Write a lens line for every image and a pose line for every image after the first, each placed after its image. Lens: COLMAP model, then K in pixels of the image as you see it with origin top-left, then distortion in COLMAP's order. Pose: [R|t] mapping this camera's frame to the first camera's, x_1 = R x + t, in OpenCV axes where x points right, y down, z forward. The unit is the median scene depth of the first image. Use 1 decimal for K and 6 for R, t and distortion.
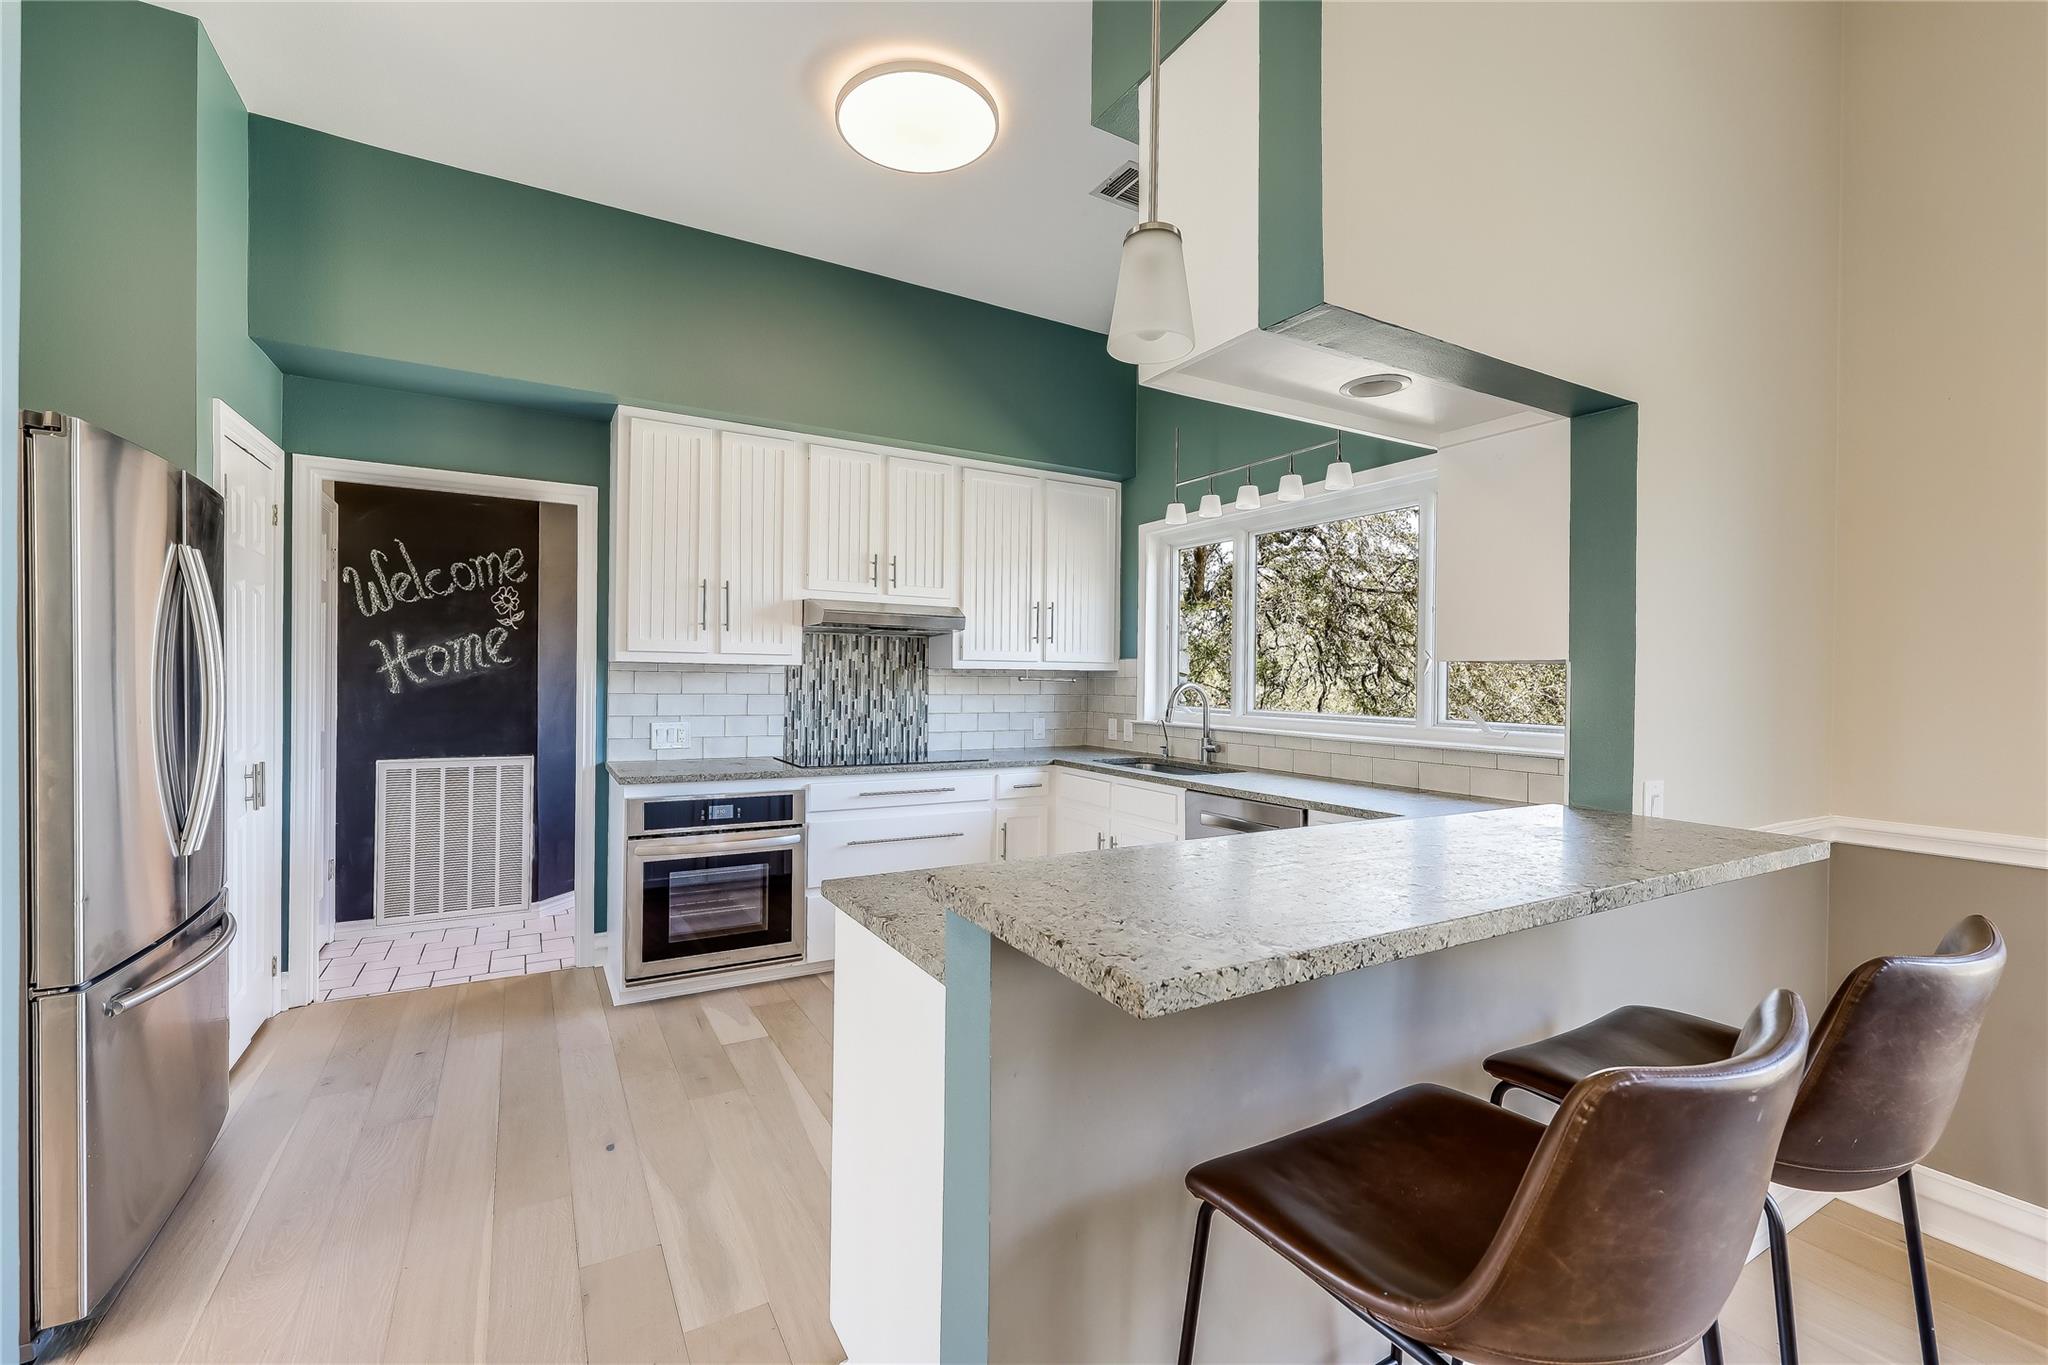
lens RADIAL K [[817.8, 0, 1011.6], [0, 817.8, 681.6], [0, 0, 1]] dist [-0.000365, 0.000488]
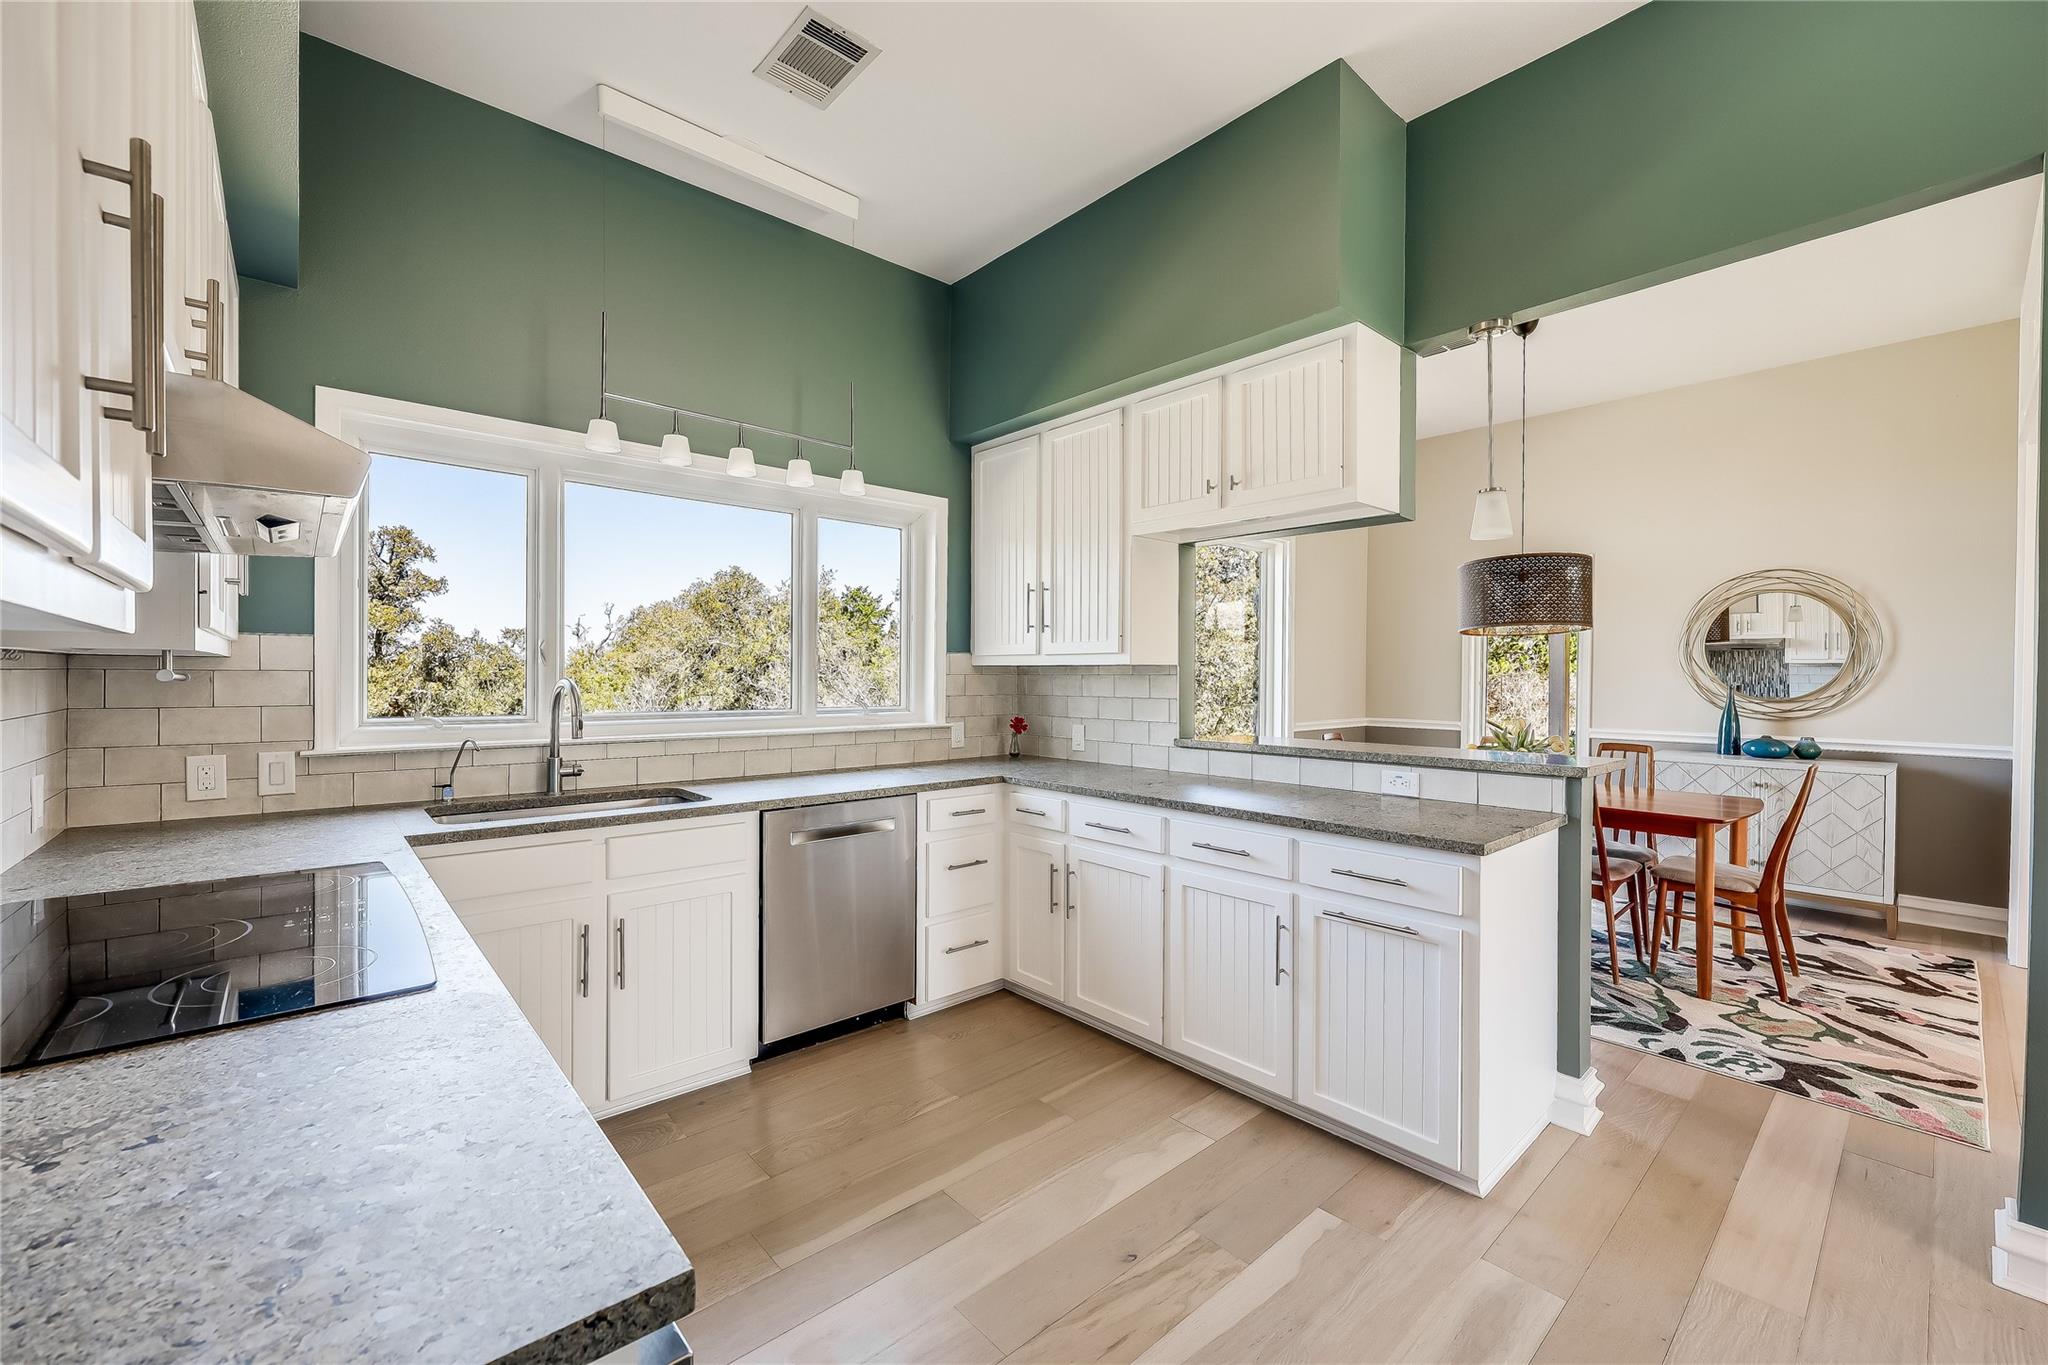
lens RADIAL K [[817.8, 0, 1015.9], [0, 817.8, 681.1], [0, 0, 1]] dist [-0.000365, 0.000488]
pose [[-0.172955, -0.010103, 0.984878, -0.541812], [0.003384, 0.999935, 0.010852, -0.002144], [-0.984924, 0.005210, -0.172910, 0.779242]]
